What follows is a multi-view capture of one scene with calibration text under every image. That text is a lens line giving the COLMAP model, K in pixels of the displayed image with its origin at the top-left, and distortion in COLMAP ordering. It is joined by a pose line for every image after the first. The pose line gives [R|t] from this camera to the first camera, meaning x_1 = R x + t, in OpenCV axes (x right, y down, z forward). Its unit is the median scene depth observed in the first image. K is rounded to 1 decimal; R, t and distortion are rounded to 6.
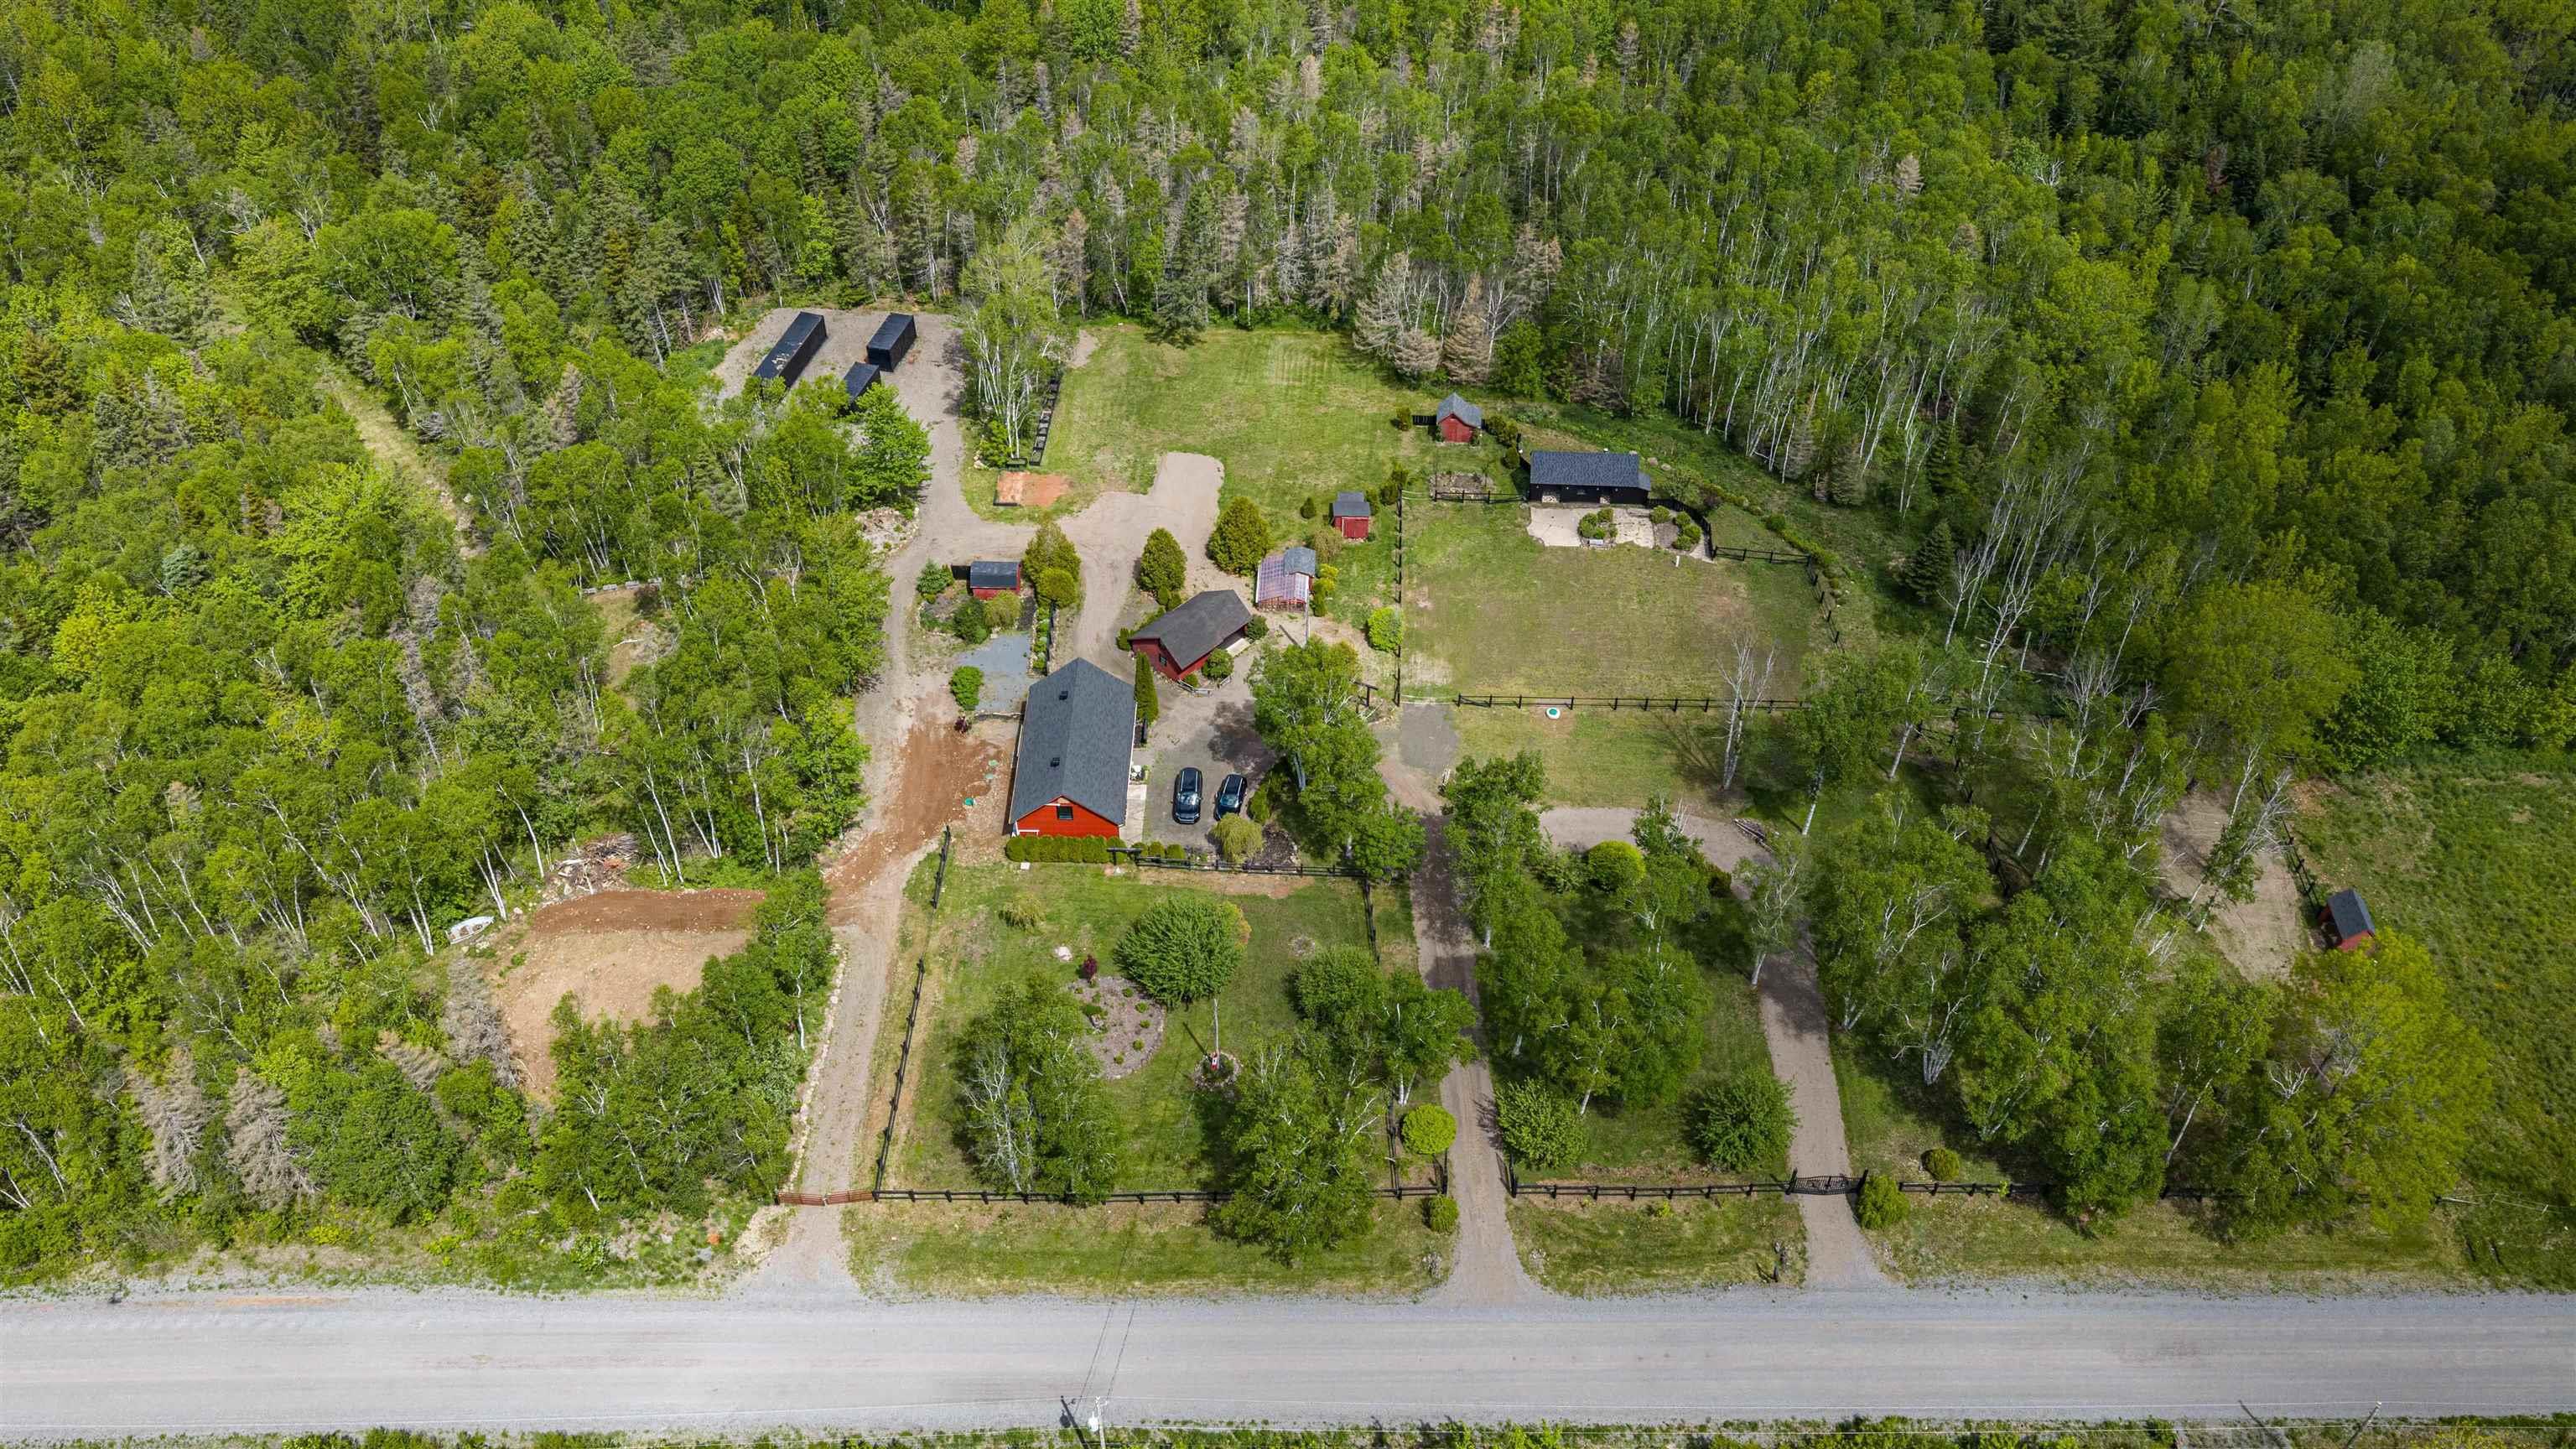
lens RADIAL K [[2106.2, 0, 1280.1], [0, 2106.2, 722.8], [0, 0, 1]] dist [0.015682, -0.047949]
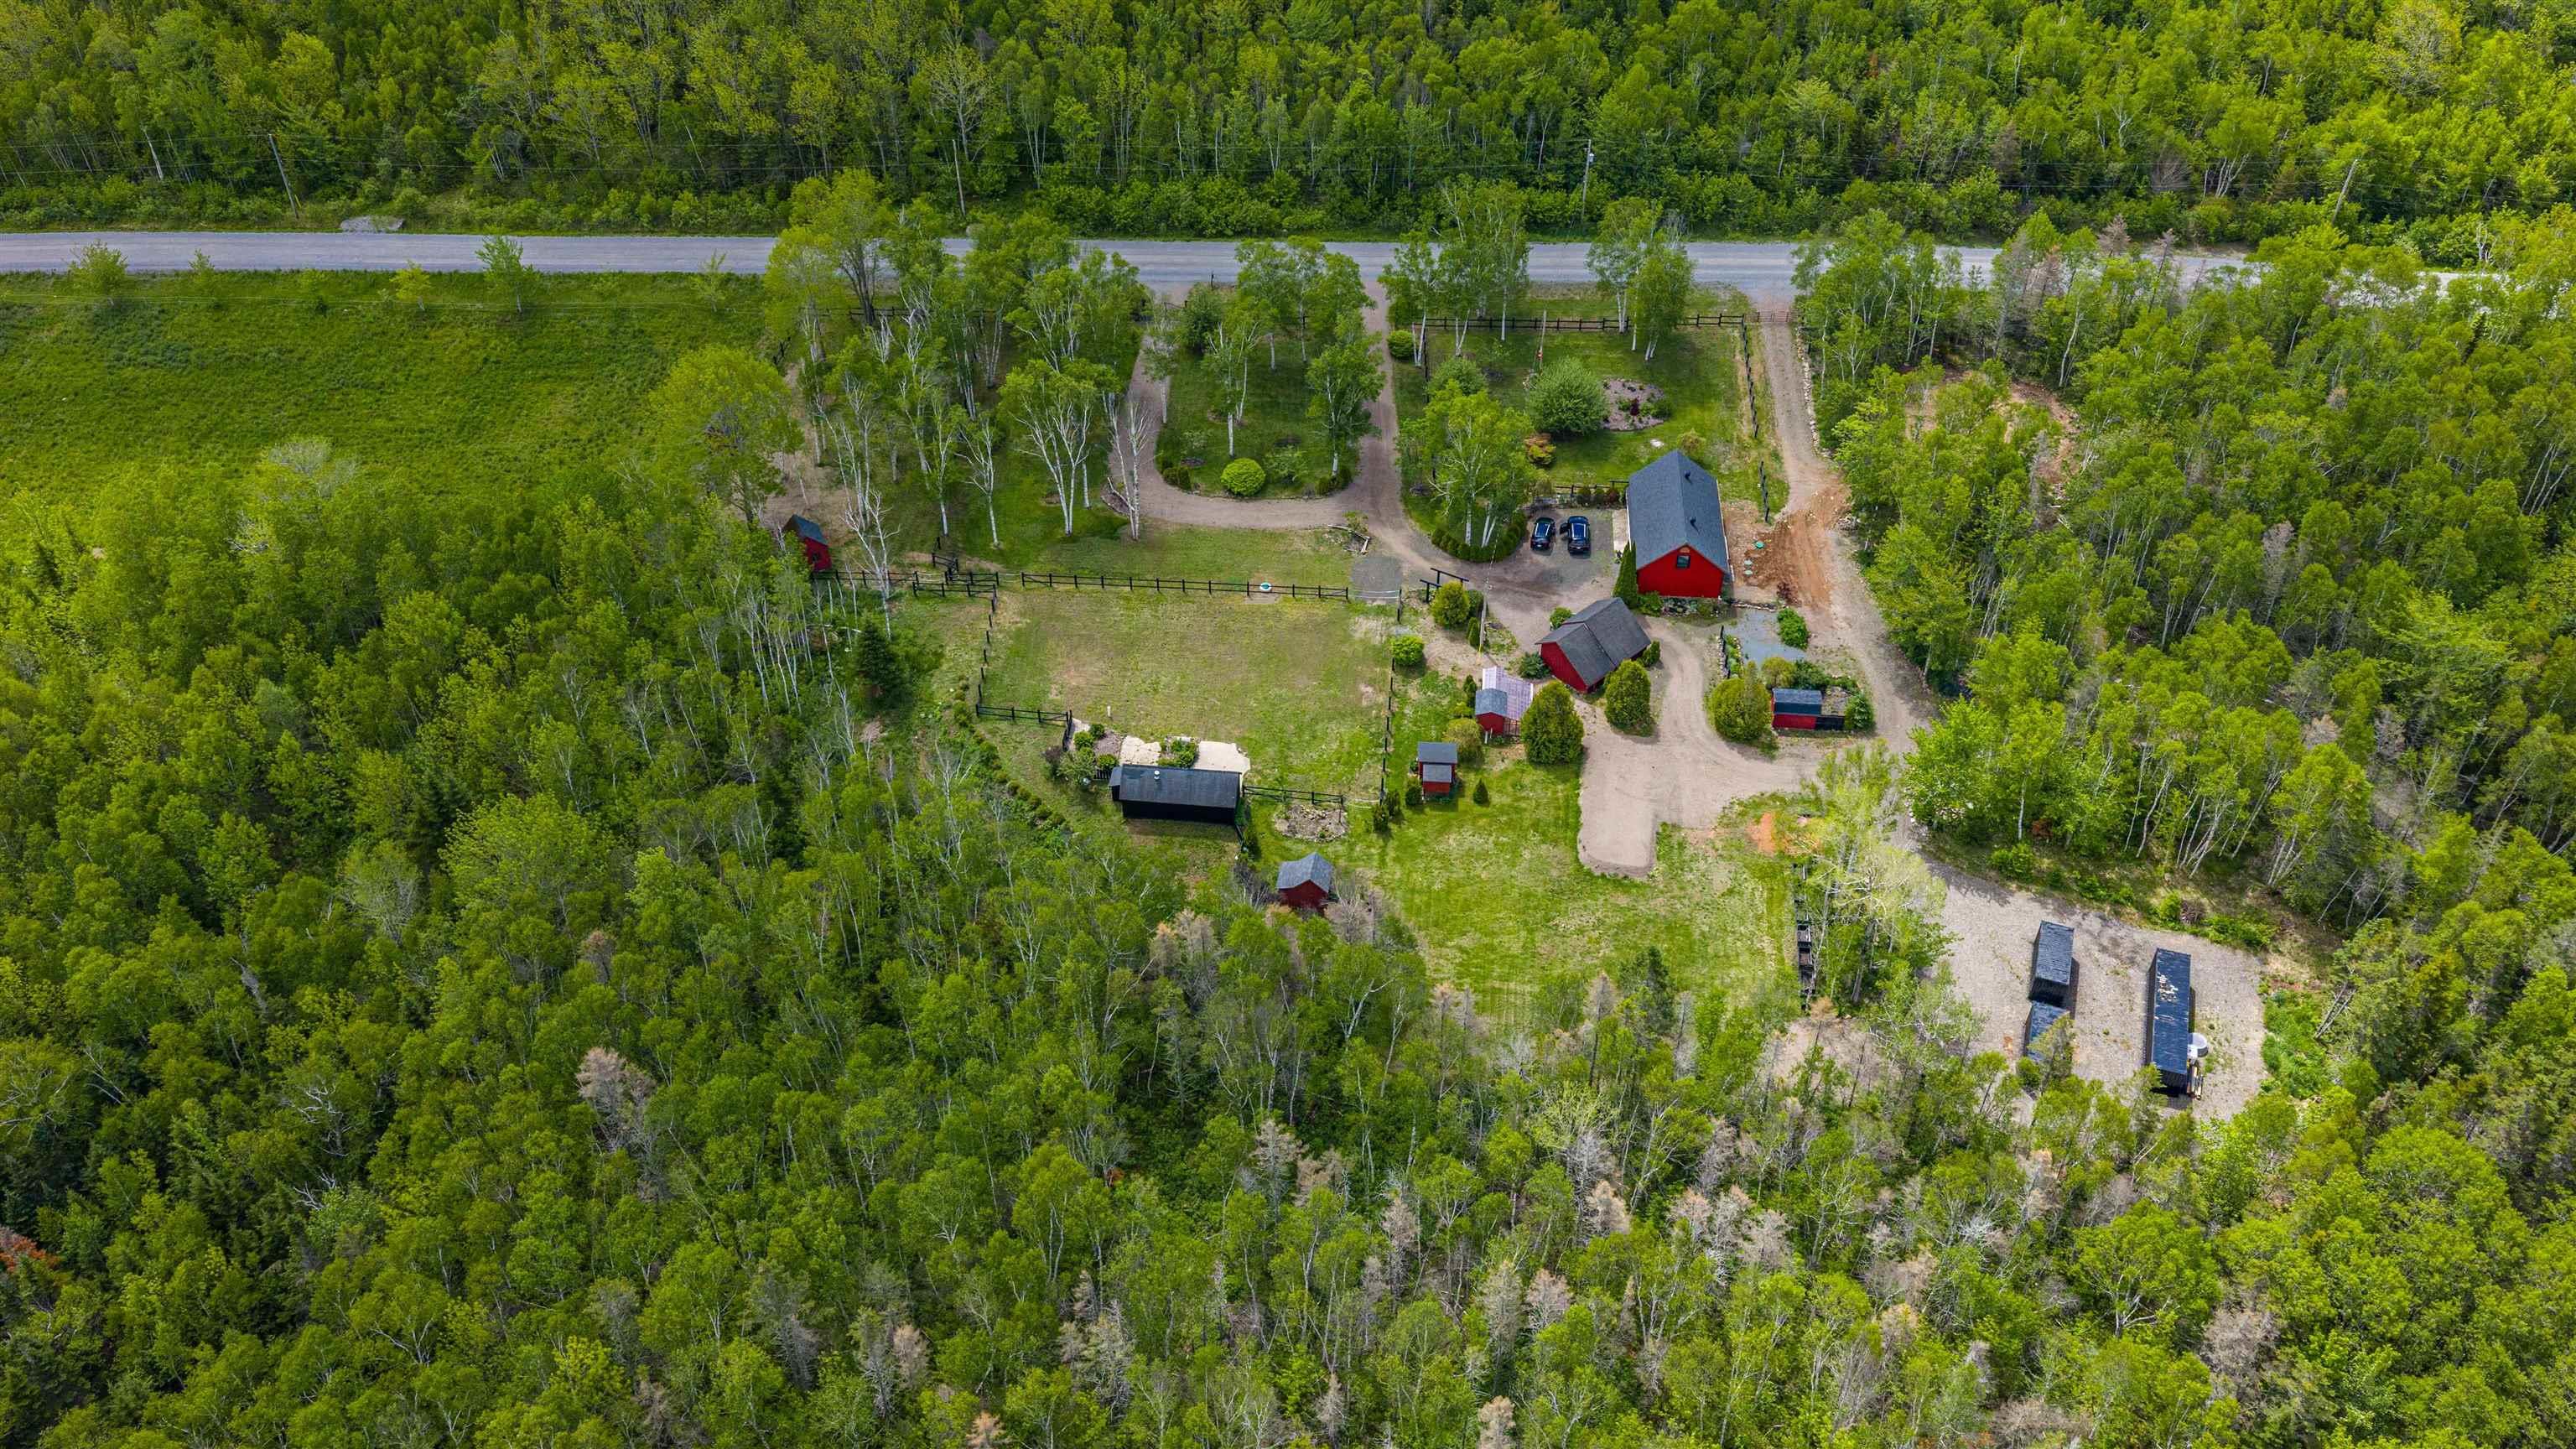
lens RADIAL K [[2106.2, 0, 1280.1], [0, 2106.2, 722.8], [0, 0, 1]] dist [0.015682, -0.047949]
pose [[-0.998444, -0.032270, 0.045480, 0.065321], [0.044094, 0.042425, 0.998126, -1.105779], [-0.034139, 0.998578, -0.040936, 1.084871]]
